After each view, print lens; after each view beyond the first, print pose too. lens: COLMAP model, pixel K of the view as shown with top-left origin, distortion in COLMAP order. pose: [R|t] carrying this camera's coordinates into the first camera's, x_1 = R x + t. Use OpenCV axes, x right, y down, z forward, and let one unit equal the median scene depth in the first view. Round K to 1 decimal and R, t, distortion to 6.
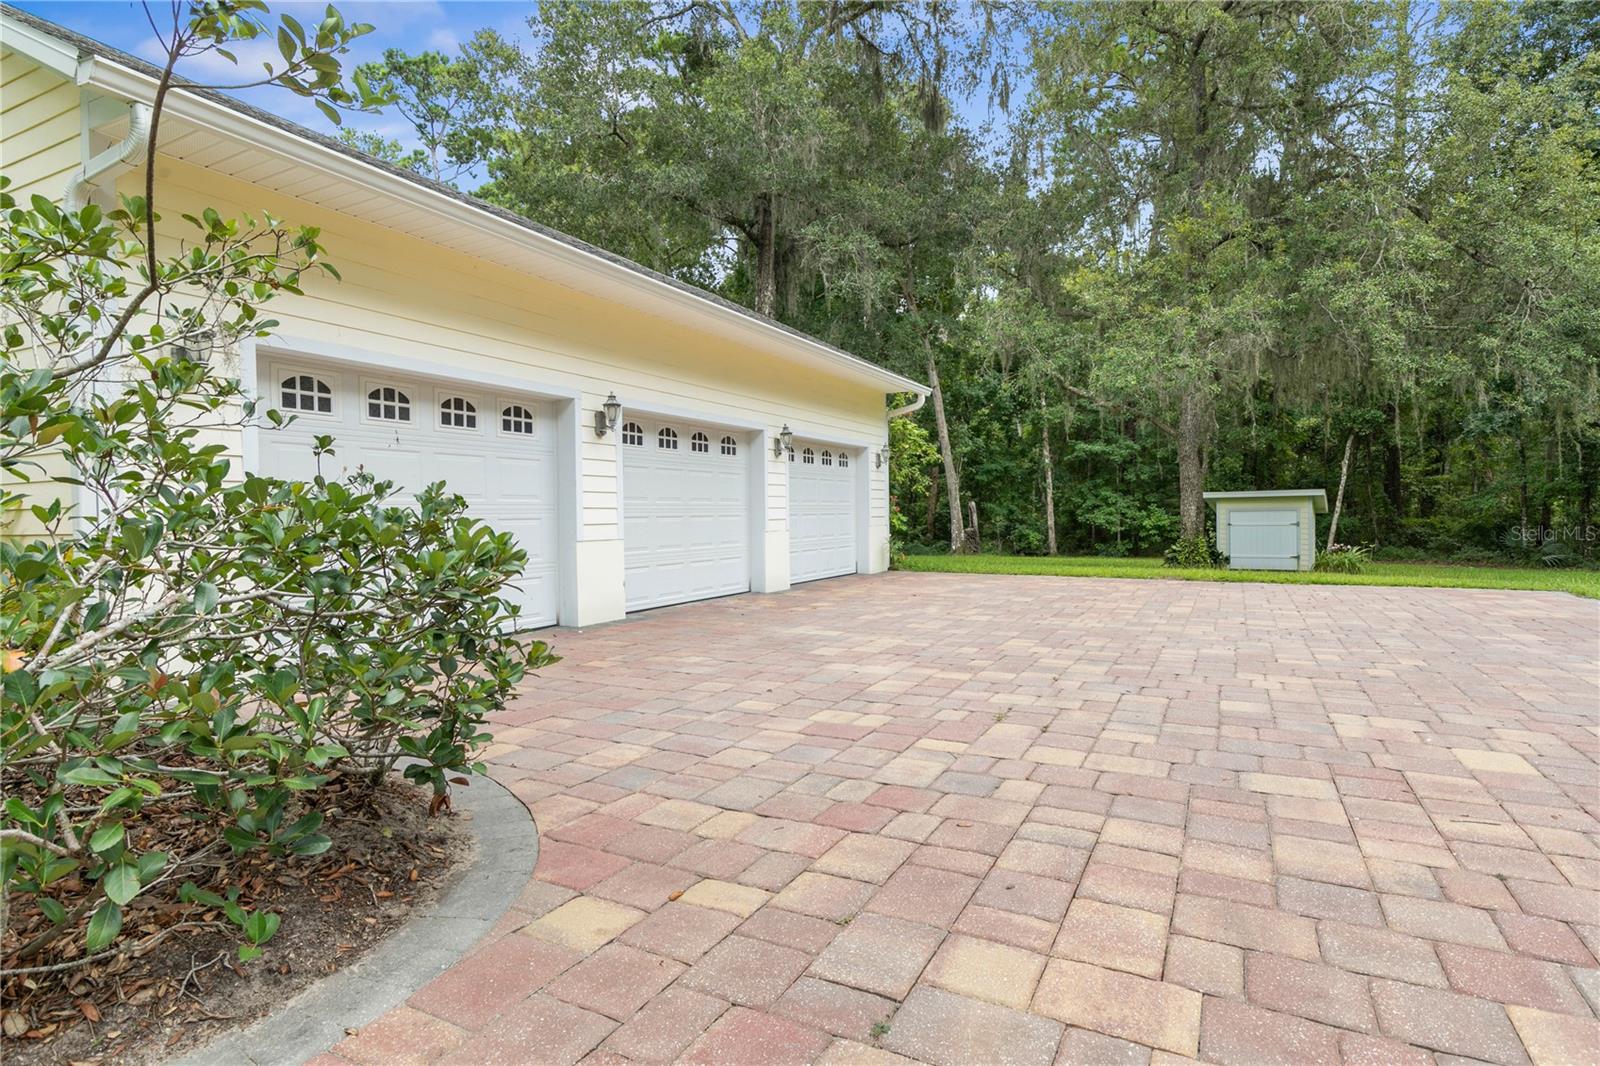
lens RADIAL K [[851.7, 0, 800.0], [0, 851.7, 533.0], [0, 0, 1]] dist [-0.002816, -0.000299]
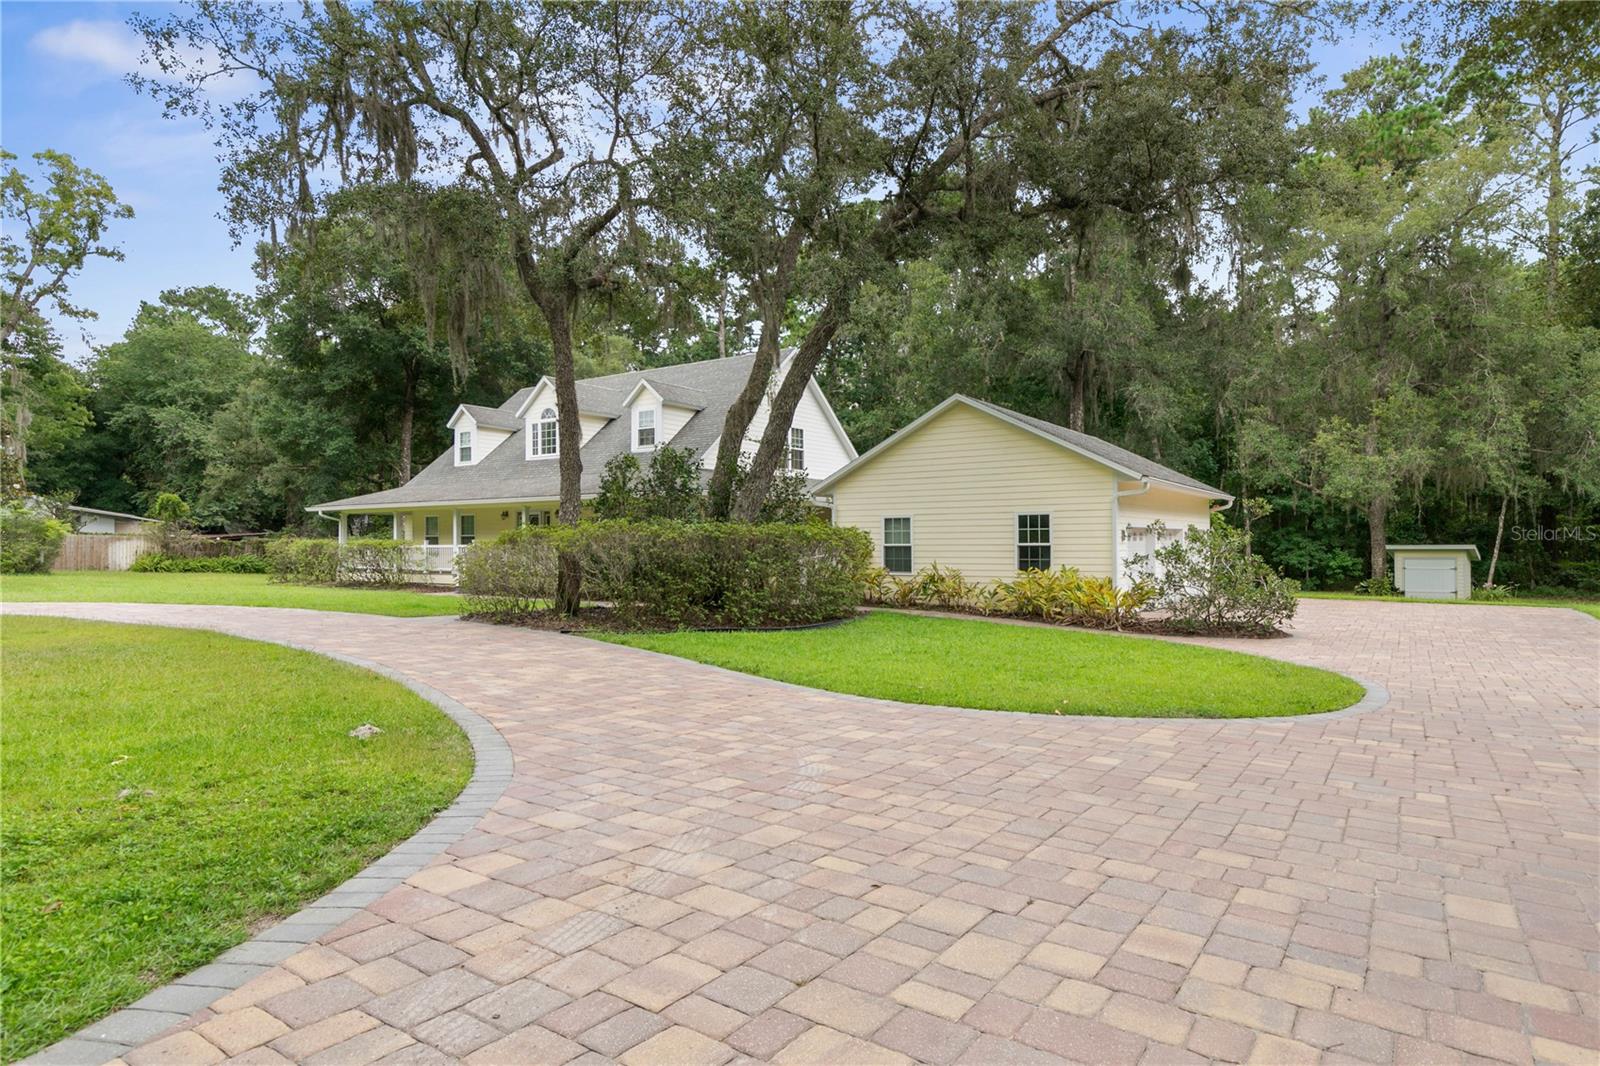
lens RADIAL K [[892.5, 0, 800.0], [0, 892.5, 533.0], [0, 0, 1]] dist [-0.019061, 0.000112]
pose [[0.991583, 0.010654, -0.129033, -0.233948], [-0.014626, 0.999447, -0.029874, -0.007509], [0.128643, 0.031510, 0.991190, -0.455256]]
